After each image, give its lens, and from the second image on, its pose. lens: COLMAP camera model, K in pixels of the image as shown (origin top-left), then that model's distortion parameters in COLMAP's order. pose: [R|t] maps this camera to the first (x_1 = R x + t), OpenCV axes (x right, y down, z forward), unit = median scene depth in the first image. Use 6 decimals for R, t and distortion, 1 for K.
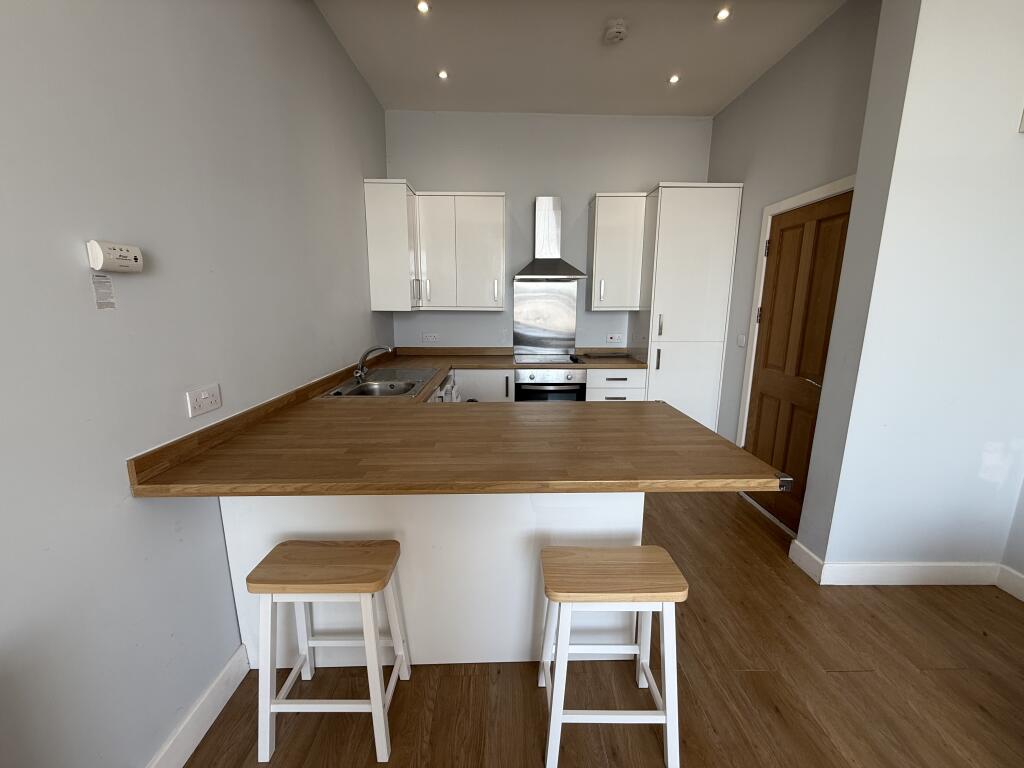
lens RADIAL K [[408.0, 0, 508.7], [0, 408.0, 382.6], [0, 0, 1]] dist [0.001114, -0.000102]
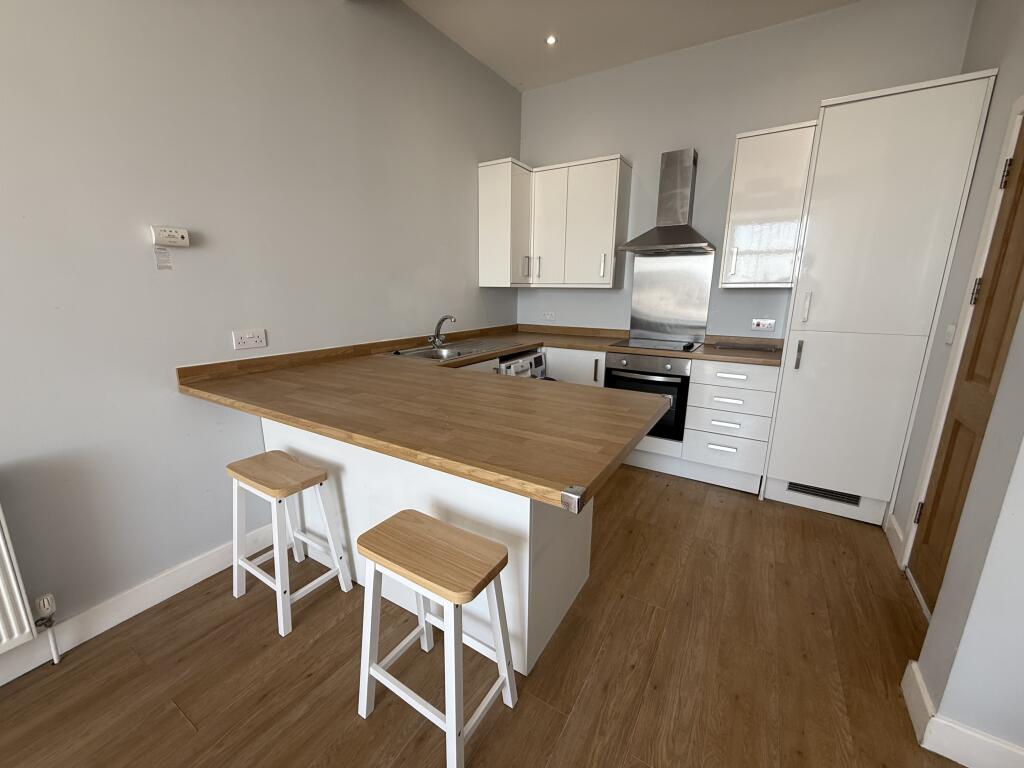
lens RADIAL K [[408.0, 0, 508.4], [0, 408.0, 383.3], [0, 0, 1]] dist [0.001114, -0.000102]
pose [[0.839487, 0.123937, -0.529058, 0.564254], [-0.108611, 0.992265, 0.060110, 0.008841], [0.532415, 0.007000, 0.846454, 0.205112]]
